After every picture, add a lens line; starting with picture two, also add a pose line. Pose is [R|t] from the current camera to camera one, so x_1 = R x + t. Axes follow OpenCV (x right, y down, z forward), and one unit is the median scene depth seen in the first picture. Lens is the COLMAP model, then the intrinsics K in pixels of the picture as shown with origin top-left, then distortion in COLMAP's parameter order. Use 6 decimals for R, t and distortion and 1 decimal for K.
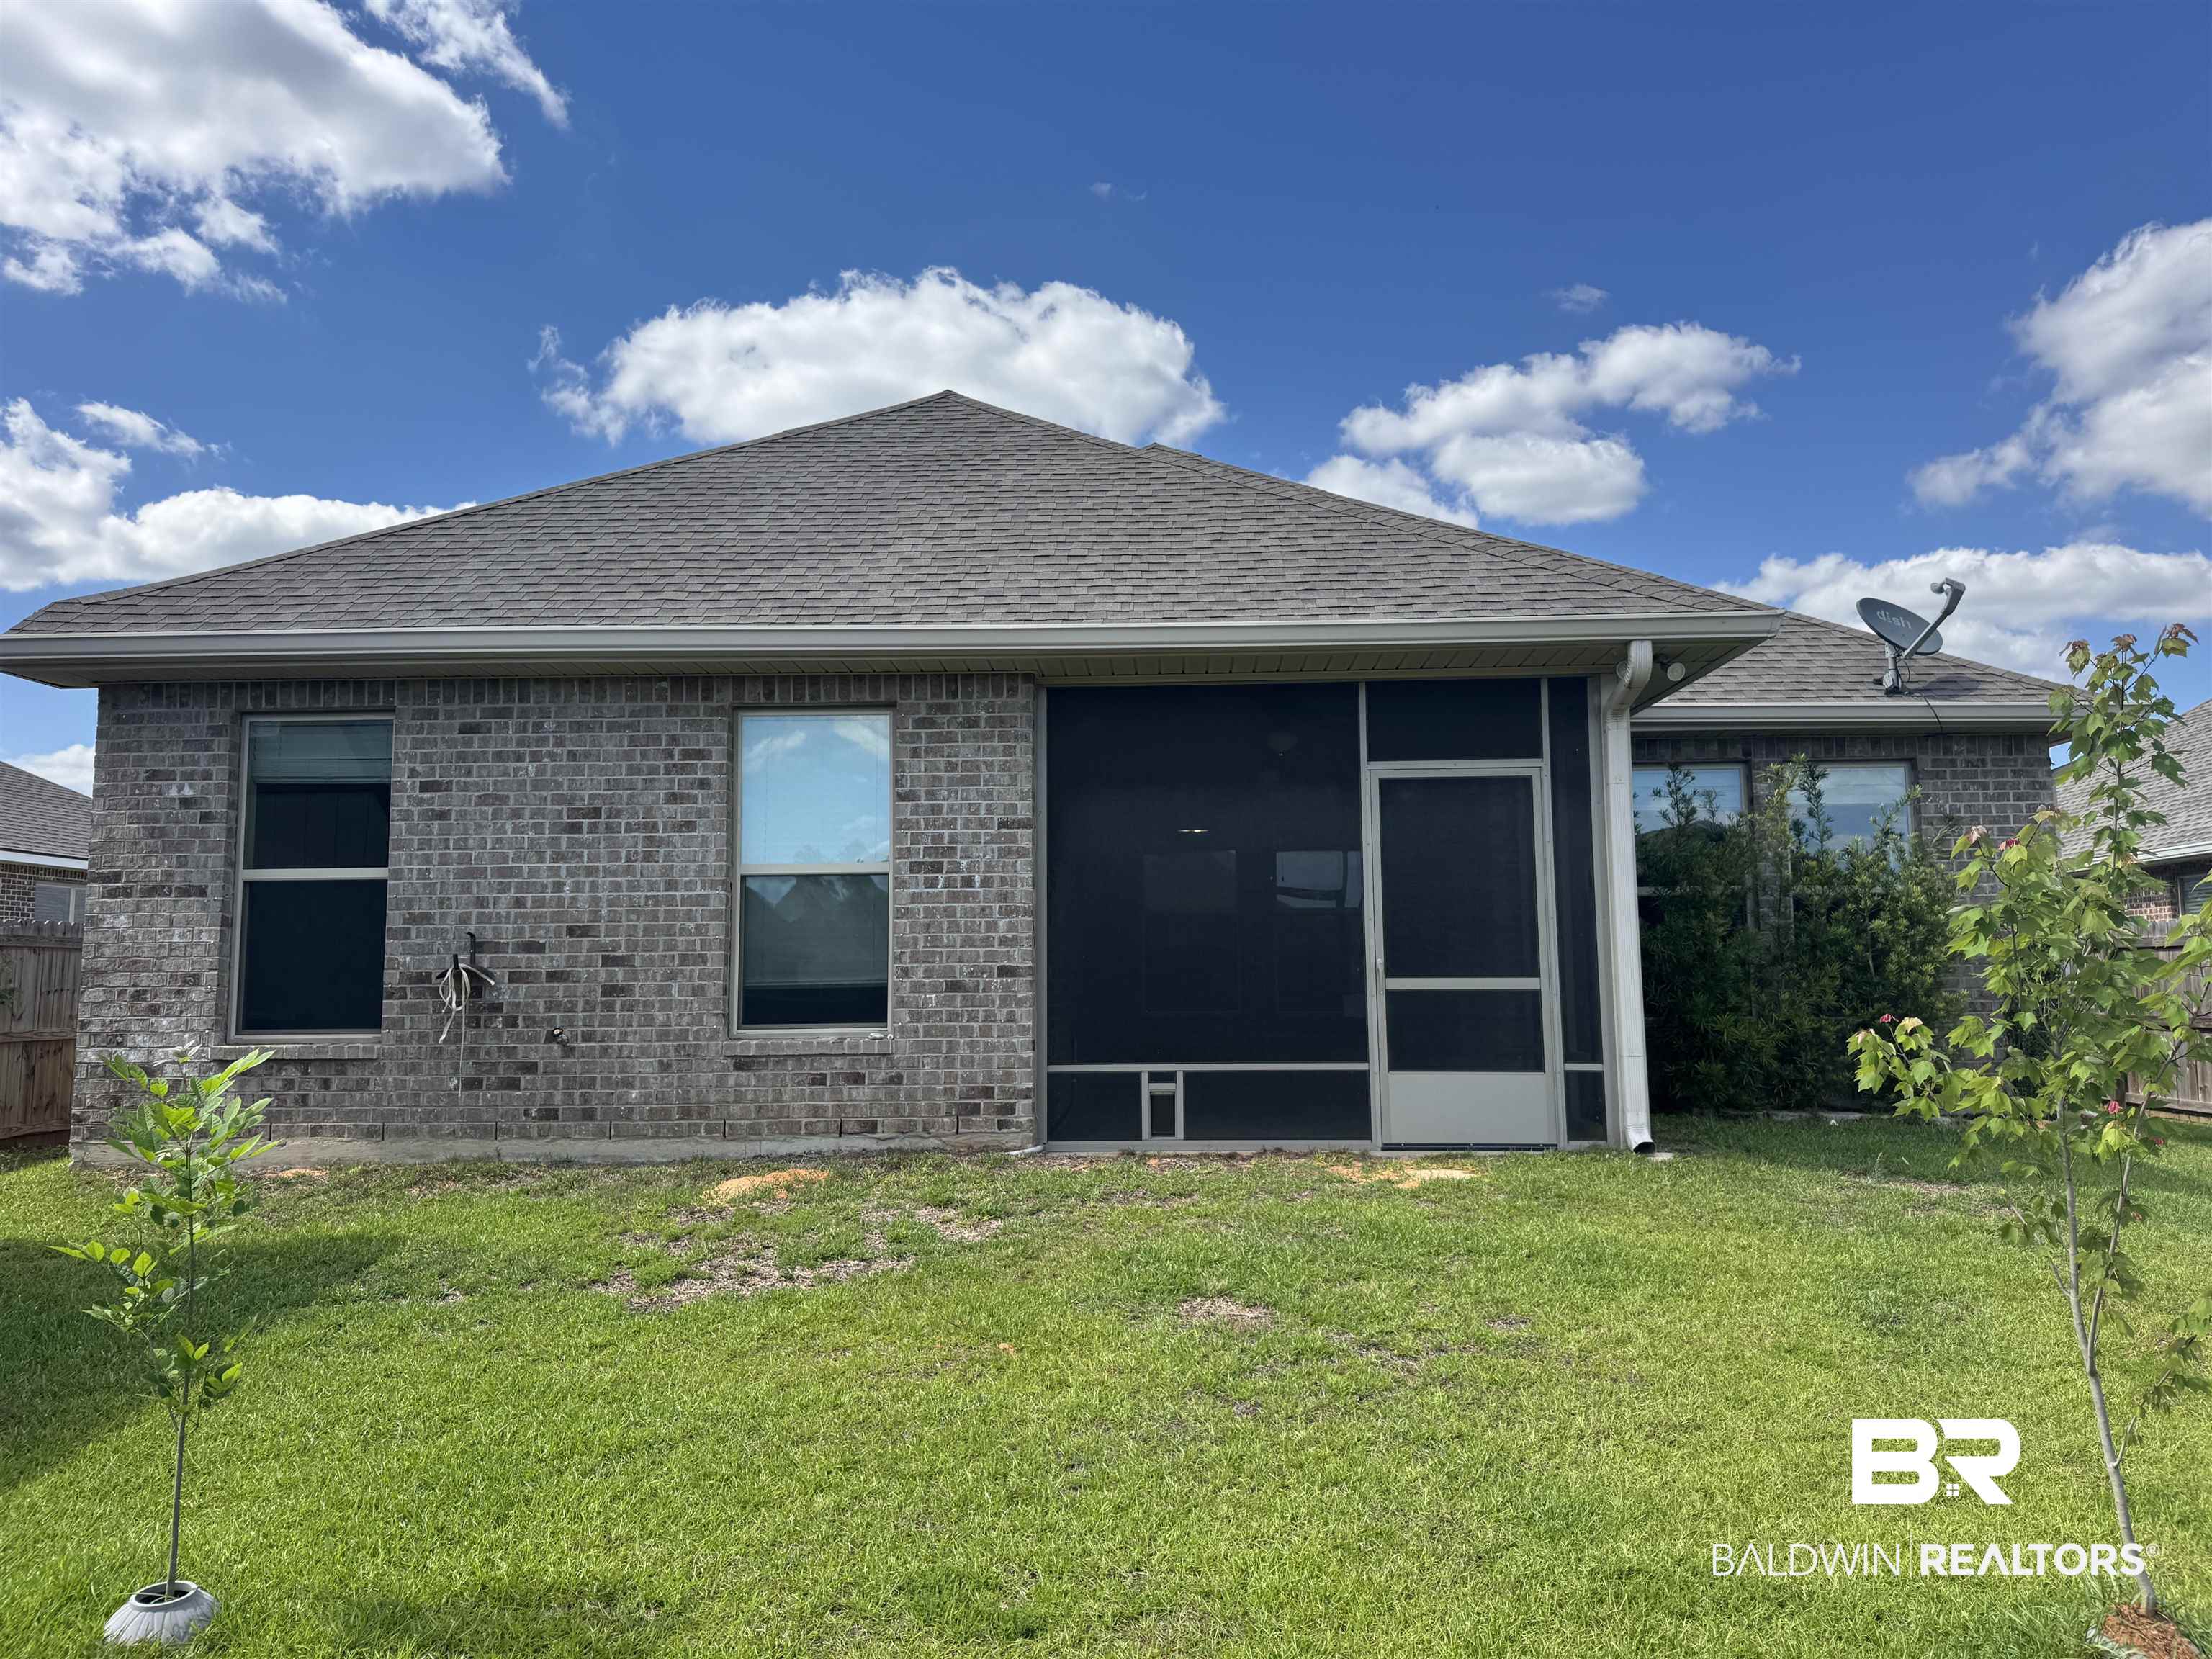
lens RADIAL K [[1579.7, 0, 1124.4], [0, 1579.7, 841.7], [0, 0, 1]] dist [0.011408, -0.011529]
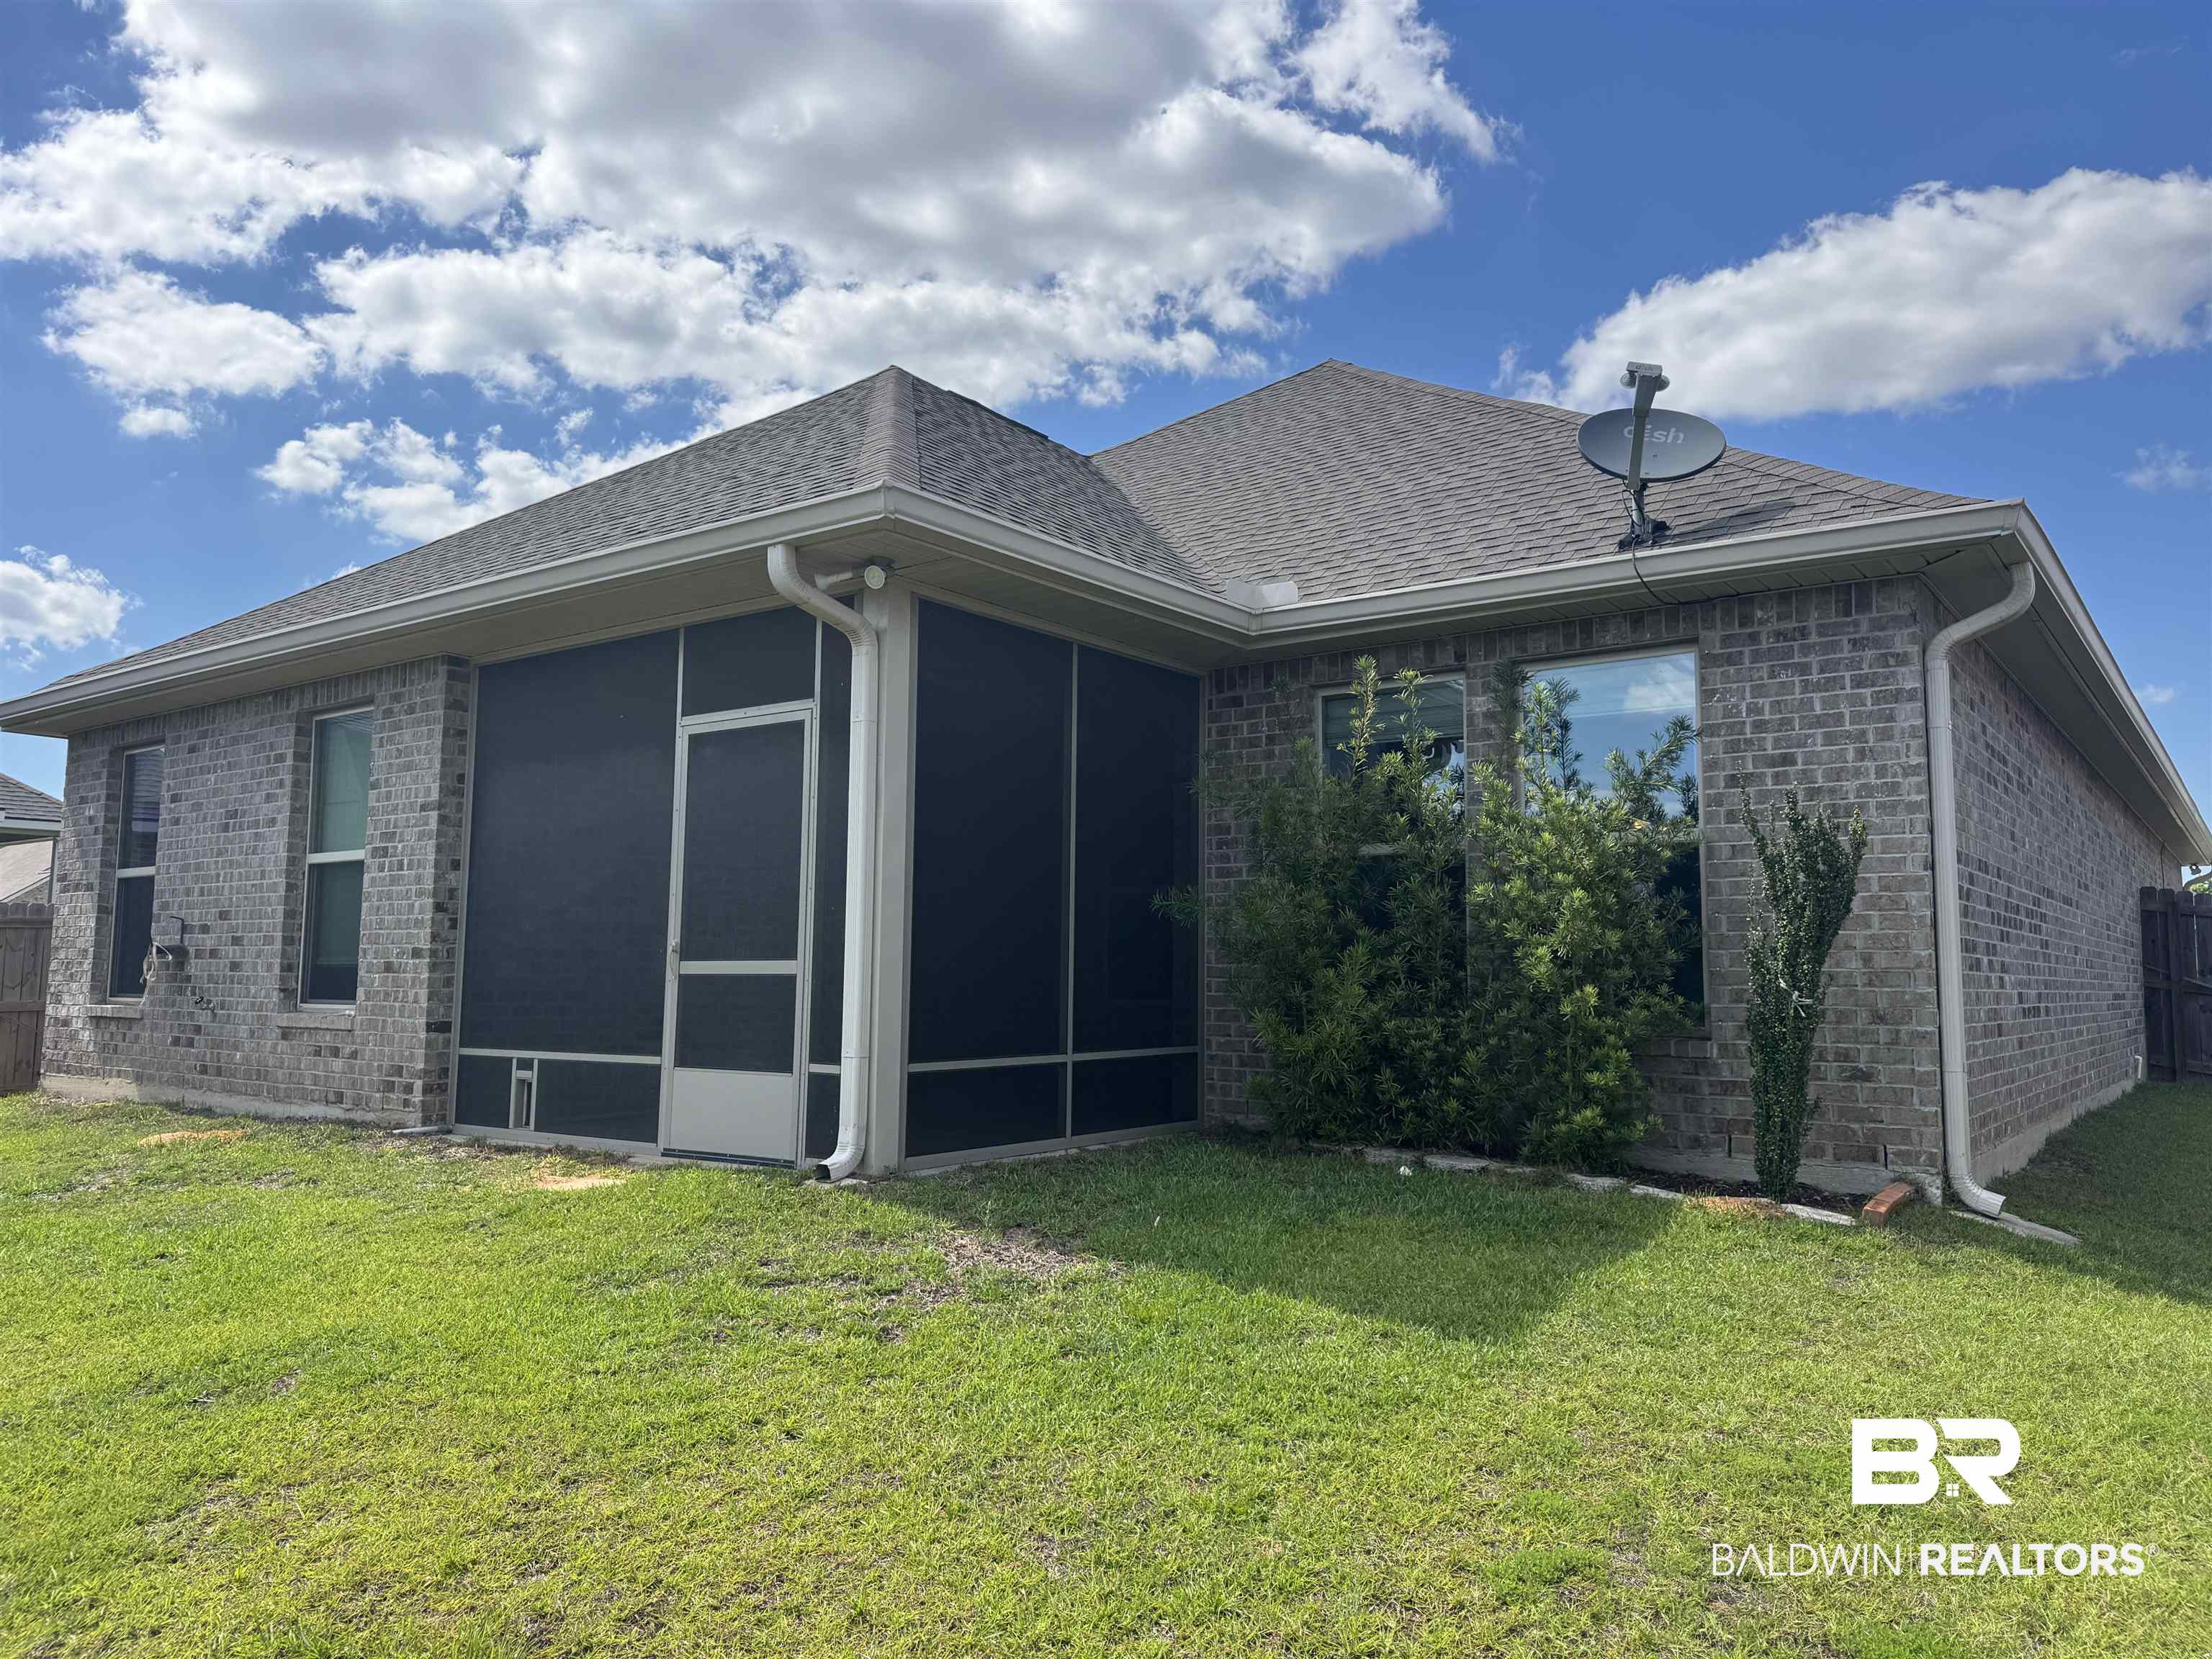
lens RADIAL K [[1579.7, 0, 1130.7], [0, 1579.7, 813.2], [0, 0, 1]] dist [0.011408, -0.011529]
pose [[0.826841, -0.046751, -0.560489, 0.861839], [0.039102, 0.998906, -0.025637, 0.036511], [0.561075, -0.000719, 0.827765, 0.410119]]
